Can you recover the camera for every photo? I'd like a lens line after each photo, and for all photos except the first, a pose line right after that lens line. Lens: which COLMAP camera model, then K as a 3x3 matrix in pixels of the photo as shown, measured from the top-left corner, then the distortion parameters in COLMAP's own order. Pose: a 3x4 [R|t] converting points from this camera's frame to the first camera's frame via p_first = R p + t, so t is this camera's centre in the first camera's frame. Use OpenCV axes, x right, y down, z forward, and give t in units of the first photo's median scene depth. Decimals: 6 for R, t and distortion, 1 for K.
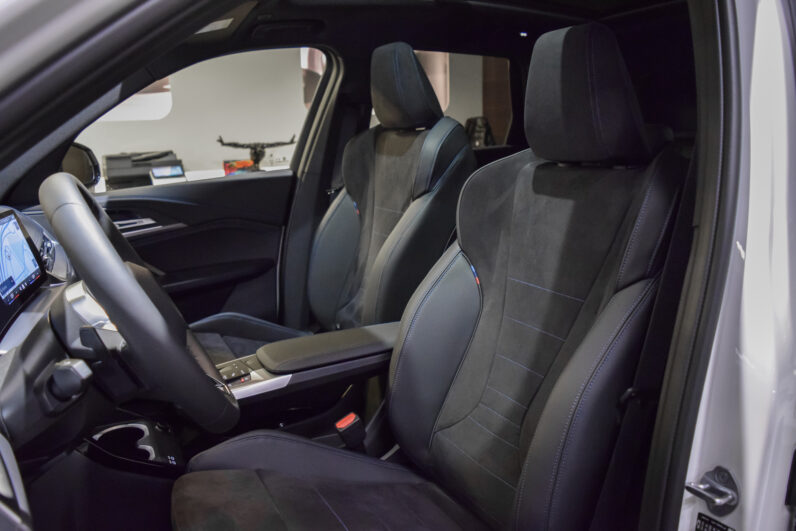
lens RADIAL K [[624.5, 0, 393.1], [0, 624.5, 265.4], [0, 0, 1]] dist [-0.086459, 0.011170]
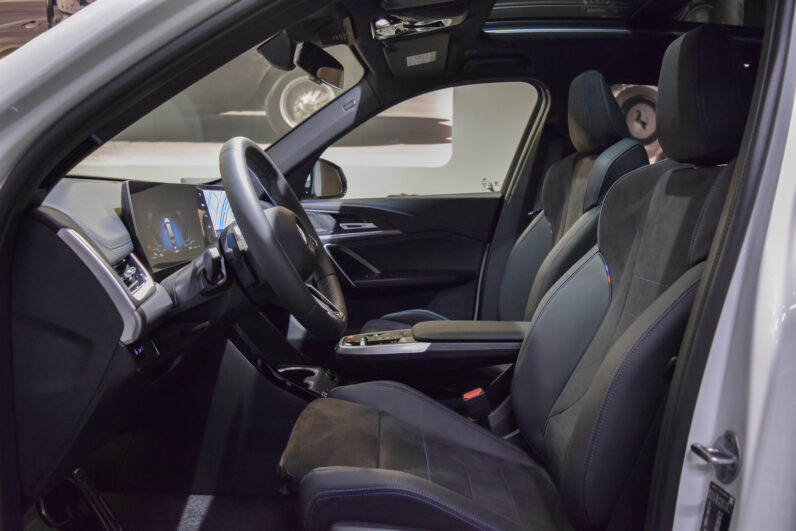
lens RADIAL K [[624.5, 0, 393.1], [0, 624.5, 265.4], [0, 0, 1]] dist [-0.086459, 0.011170]
pose [[0.889304, 0.086456, -0.449069, 0.251768], [-0.132139, 0.988661, -0.071340, 0.112225], [0.437809, 0.122783, 0.890644, -0.068845]]
